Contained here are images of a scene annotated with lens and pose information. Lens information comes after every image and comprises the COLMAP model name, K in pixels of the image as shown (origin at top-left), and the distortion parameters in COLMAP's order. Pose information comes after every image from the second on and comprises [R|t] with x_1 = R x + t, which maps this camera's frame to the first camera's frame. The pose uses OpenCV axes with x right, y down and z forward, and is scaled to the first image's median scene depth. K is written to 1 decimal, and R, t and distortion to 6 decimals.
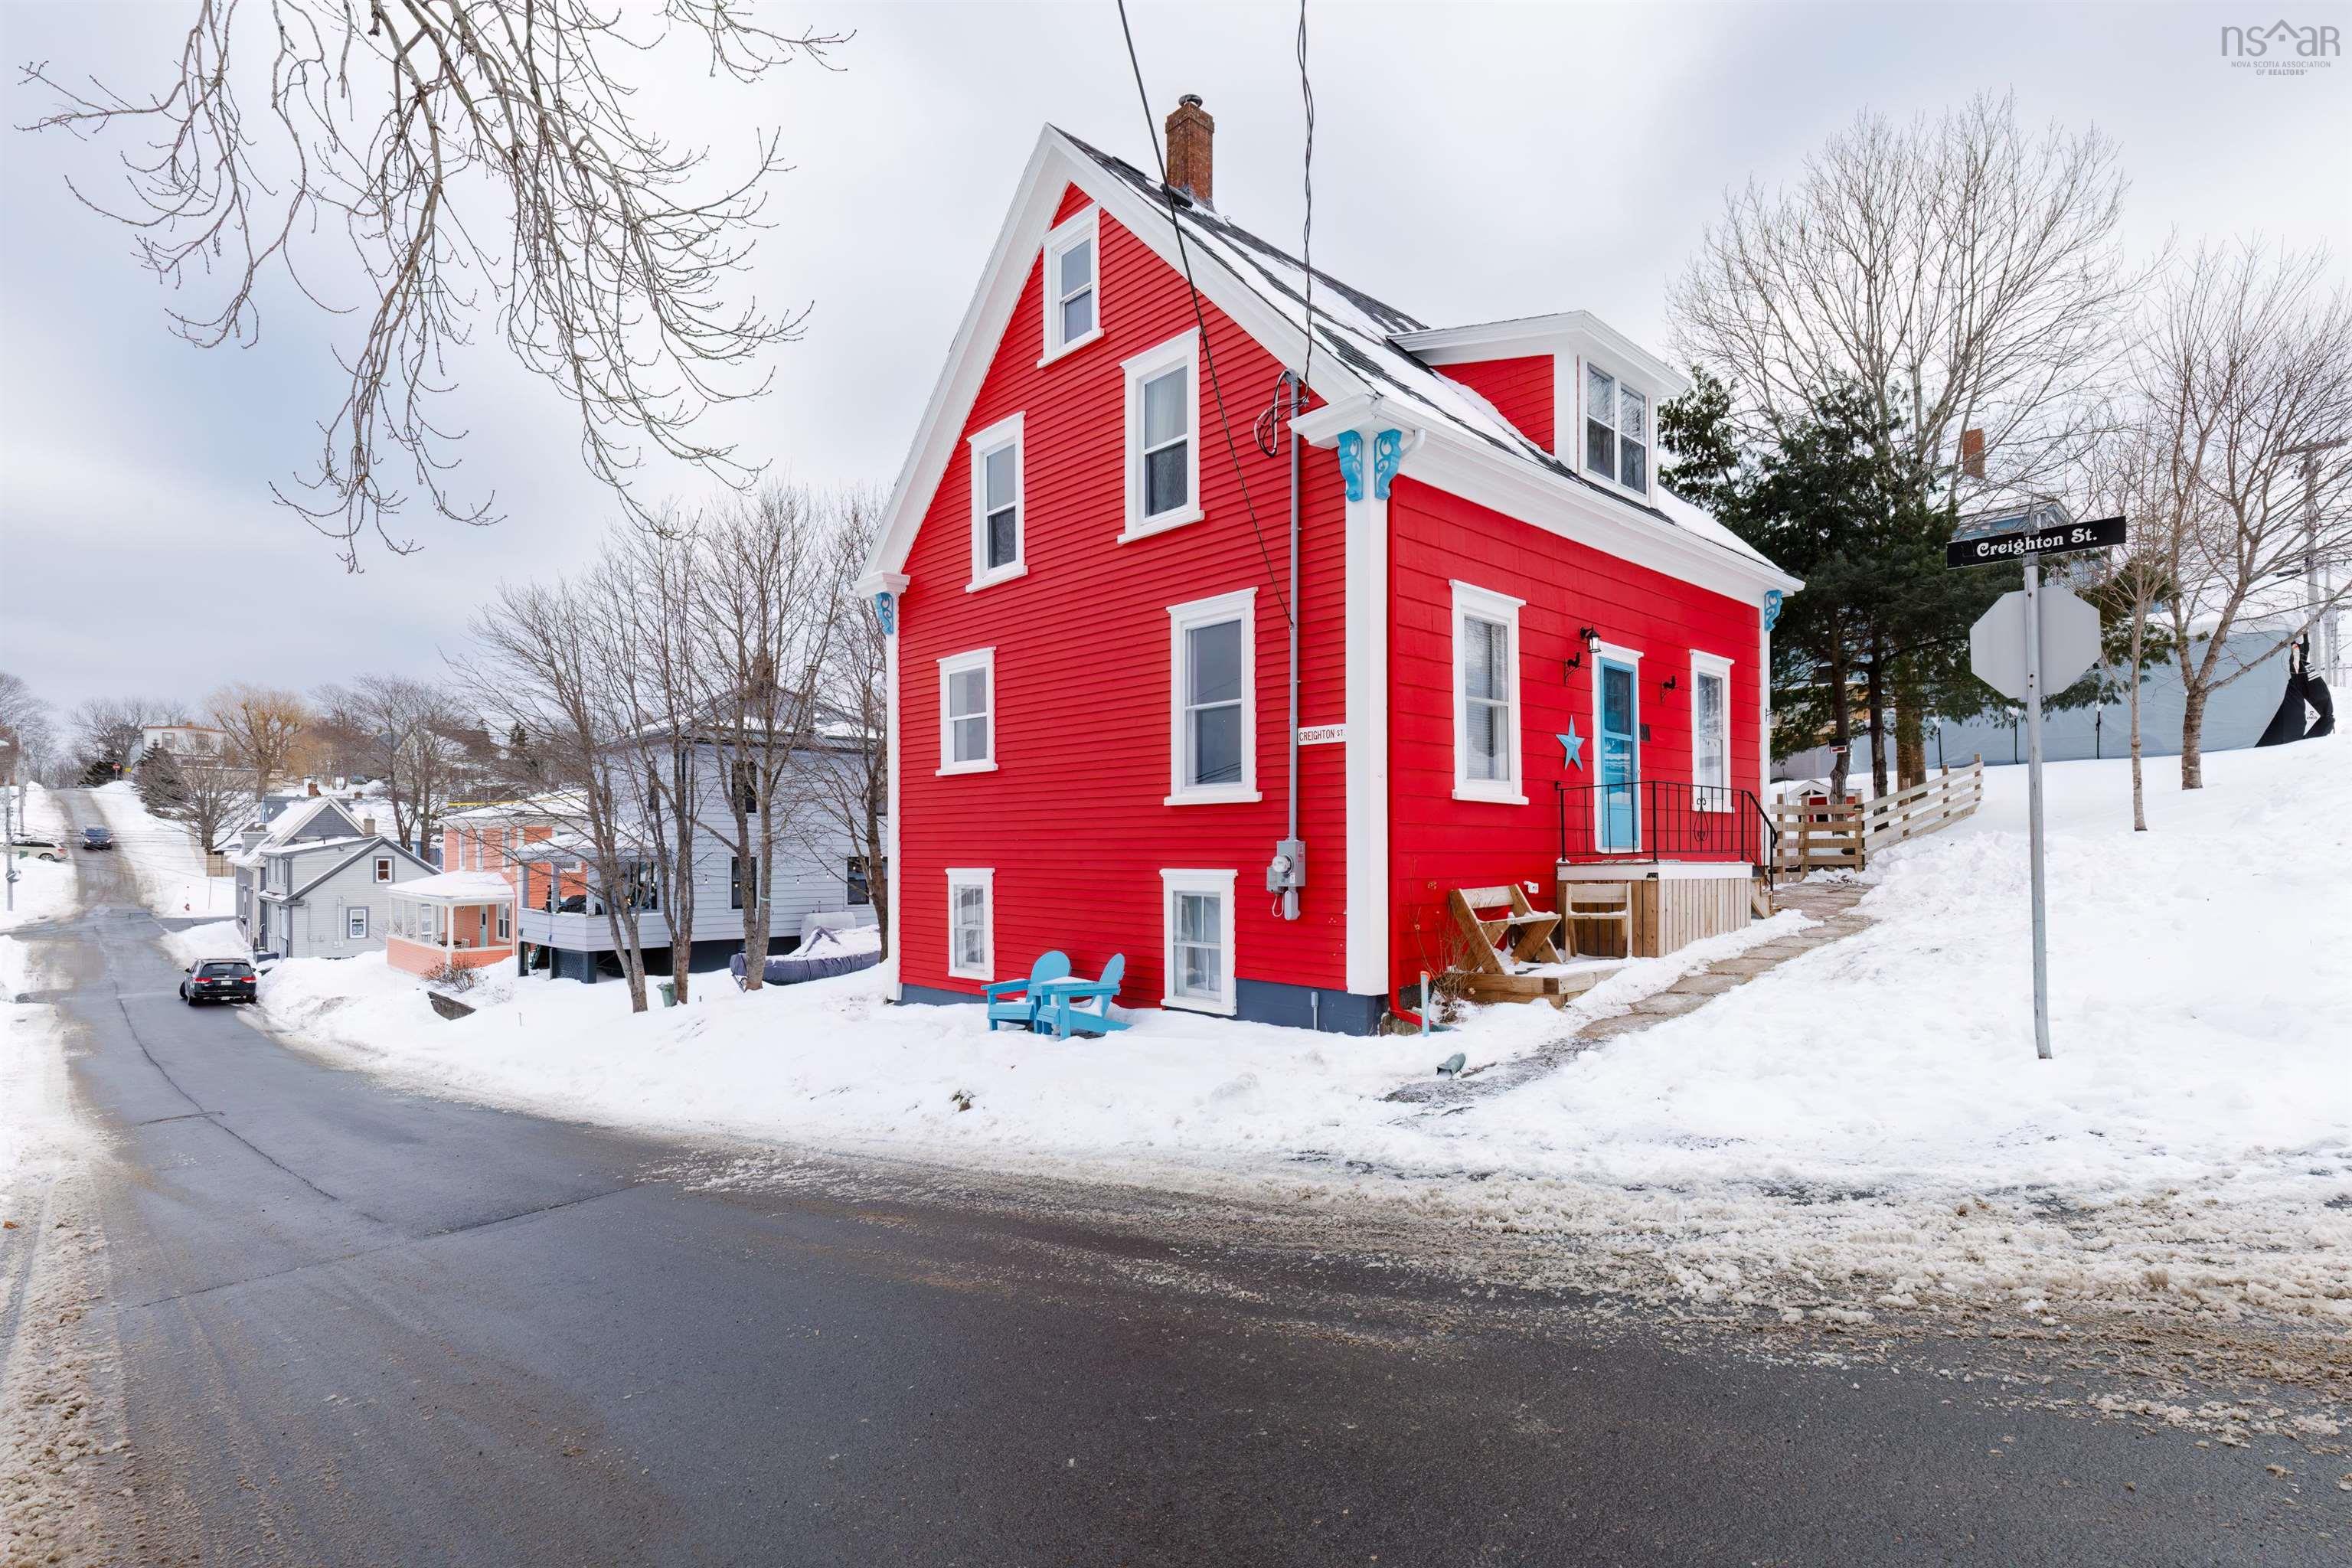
lens RADIAL K [[1116.0, 0, 1204.3], [0, 1116.0, 839.6], [0, 0, 1]] dist [0.006521, 0.000450]
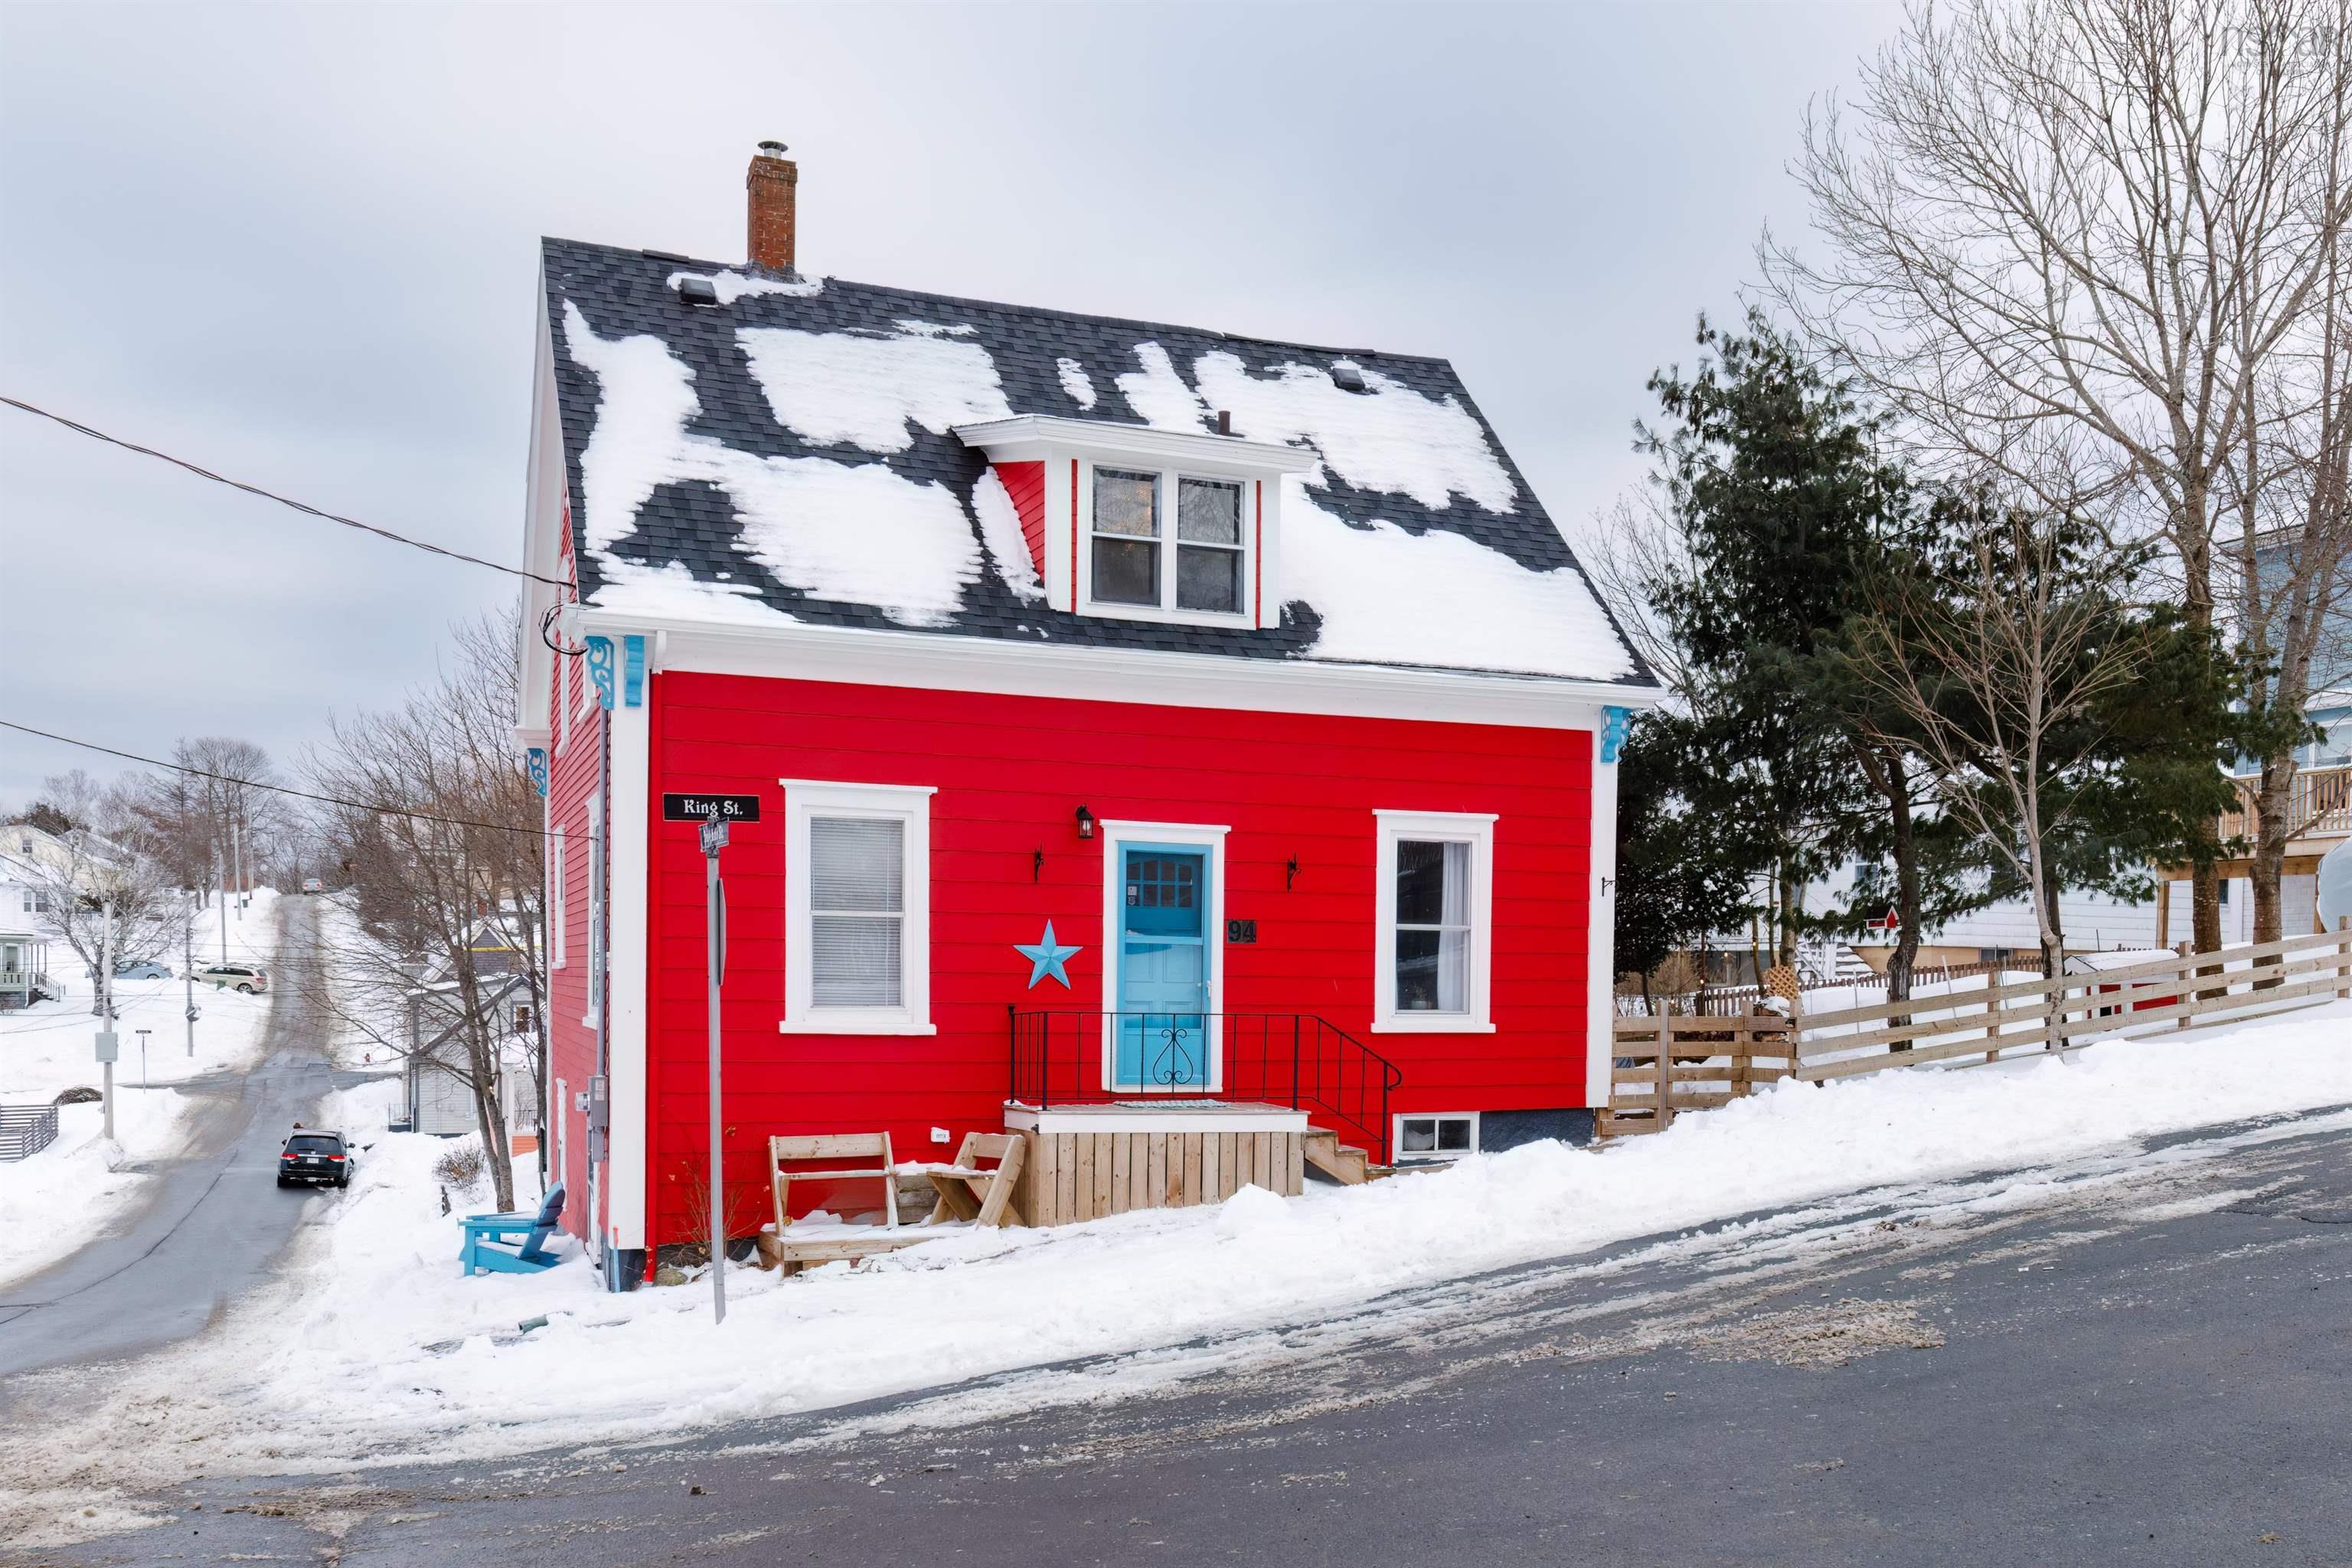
lens RADIAL K [[1958.7, 0, 1256.2], [0, 1958.7, 1027.7], [0, 0, 1]] dist [0.006692, -0.011542]
pose [[0.933738, 0.023743, -0.357168, 0.957705], [-0.012974, 0.999387, 0.032518, -0.081081], [0.357721, -0.025729, 0.933474, -0.251021]]
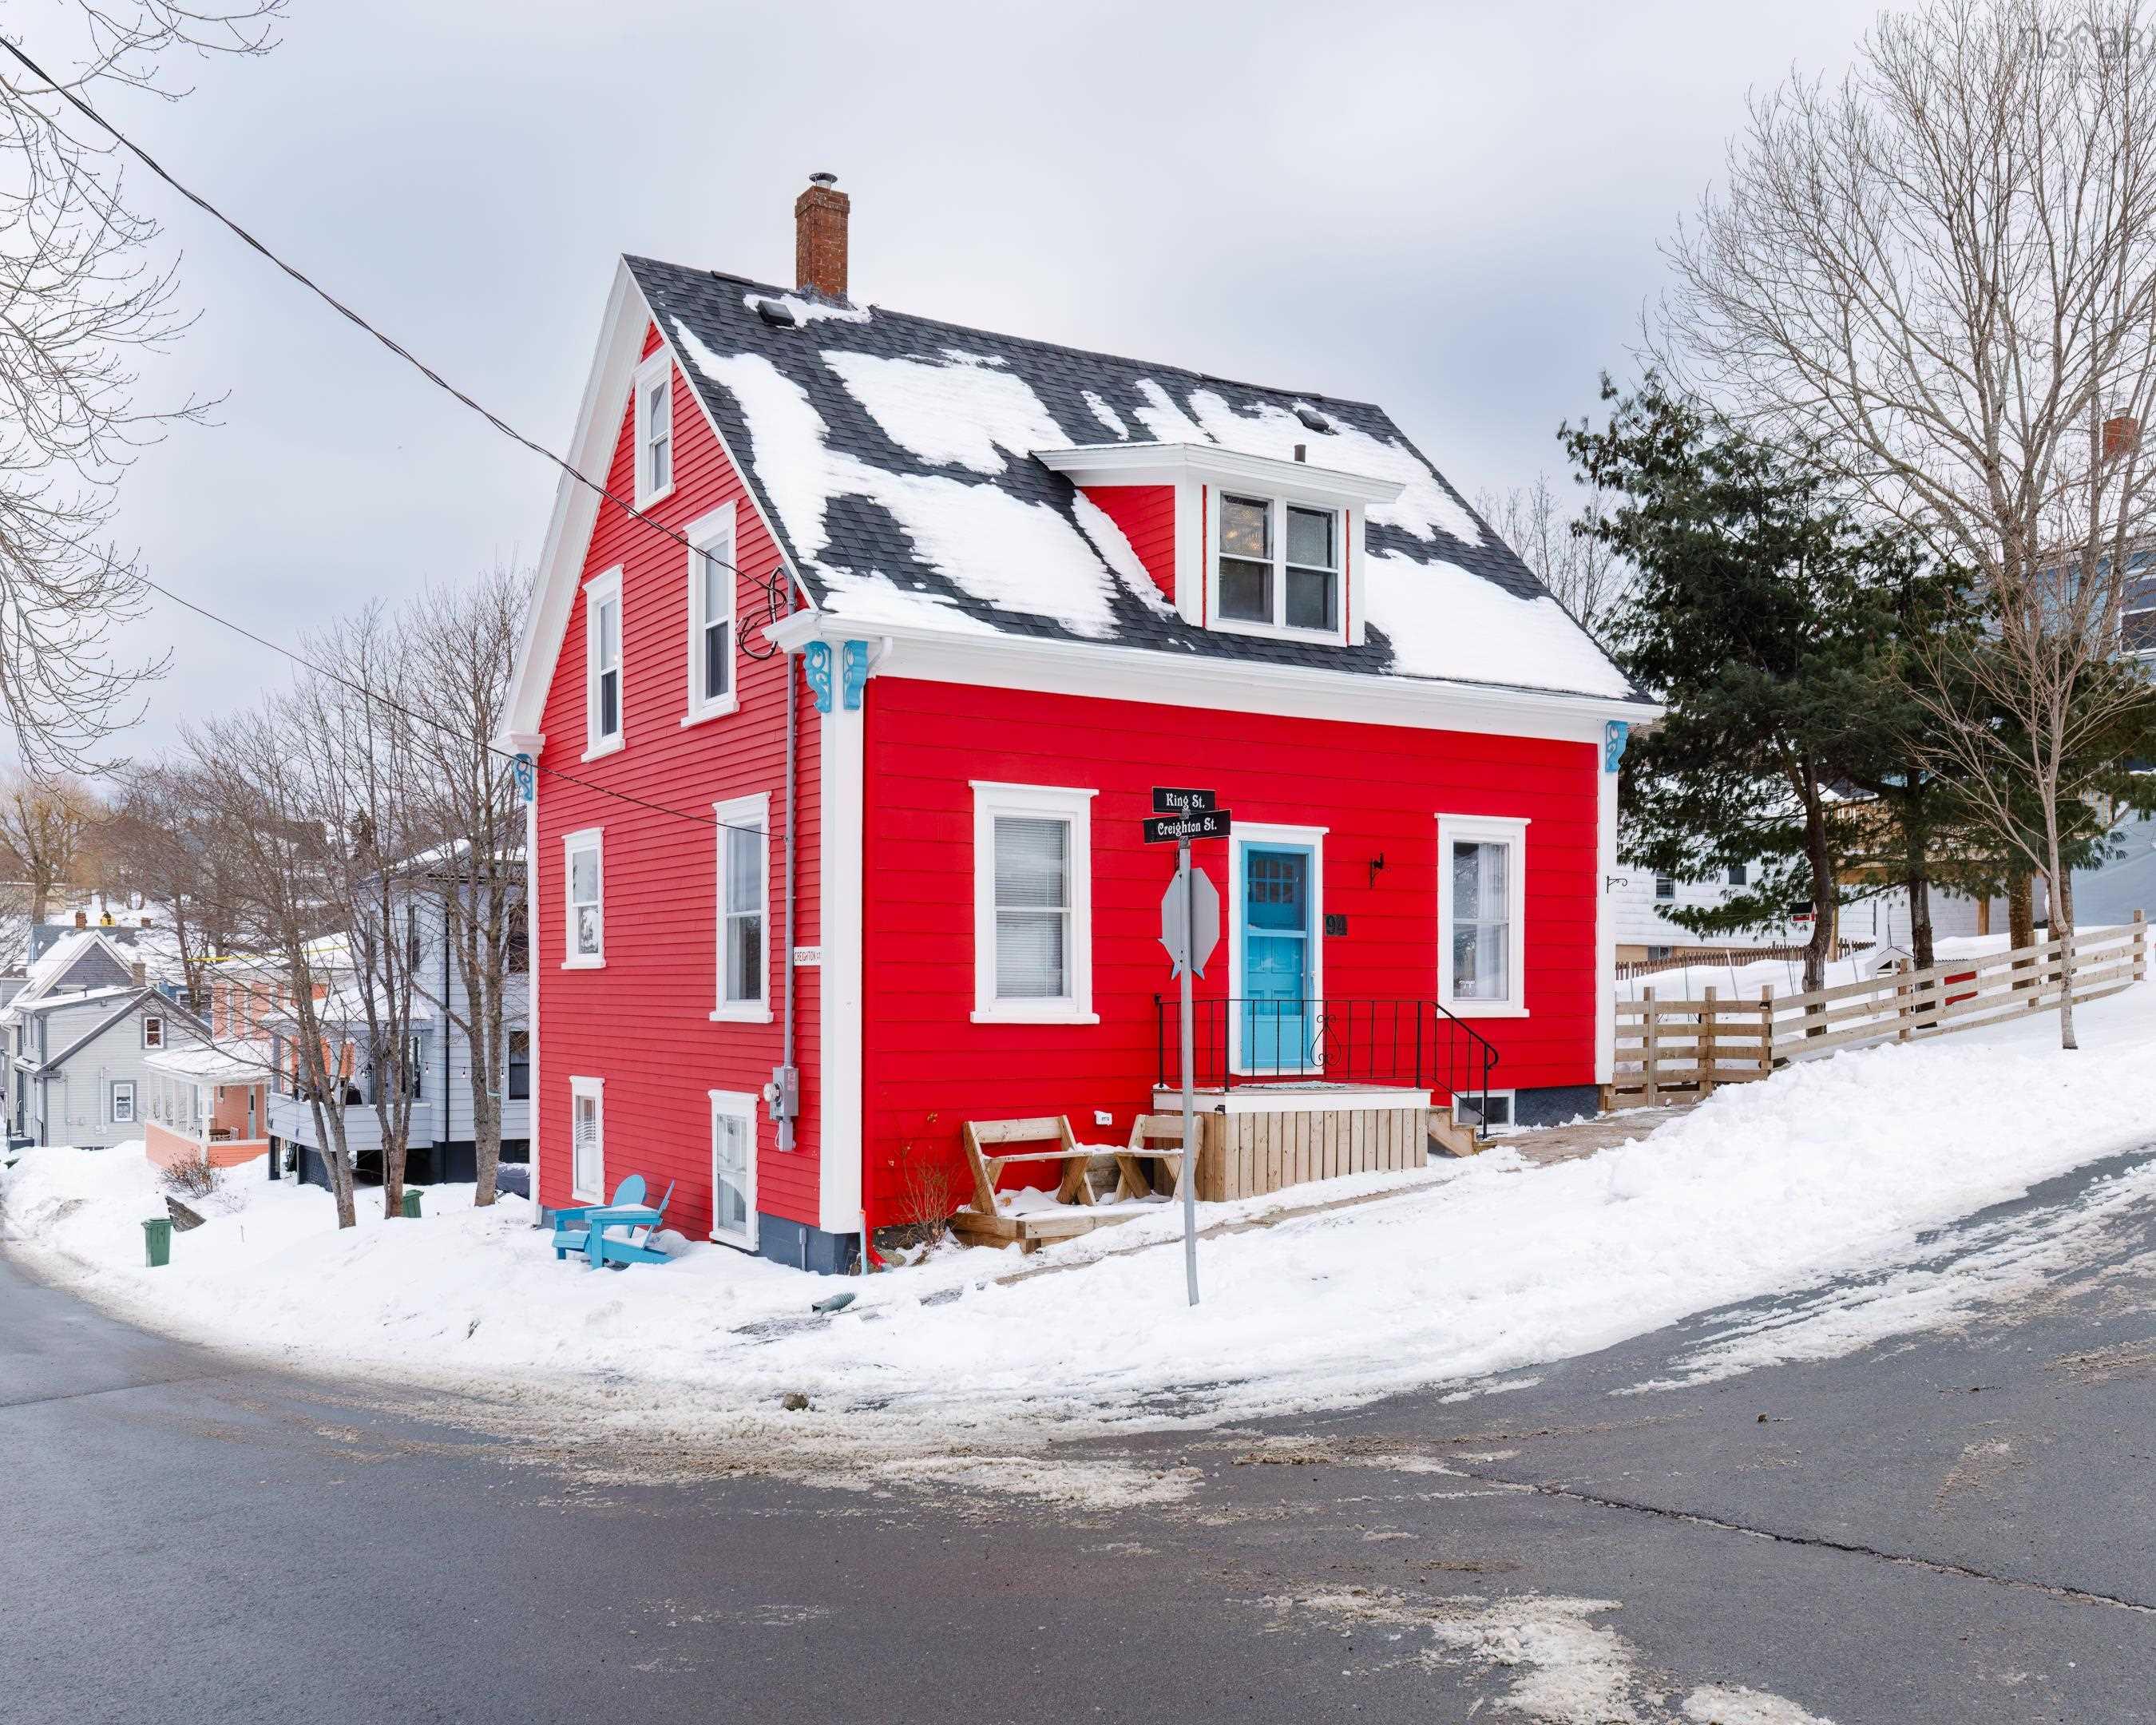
lens RADIAL K [[1843.8, 0, 1028.1], [0, 1843.8, 1010.0], [0, 0, 1]] dist [0.005917, 0.001009]
pose [[0.976477, 0.007814, -0.215478, 0.508790], [-0.003761, 0.999808, 0.019209, -0.064711], [0.215587, -0.017946, 0.976320, -0.393141]]
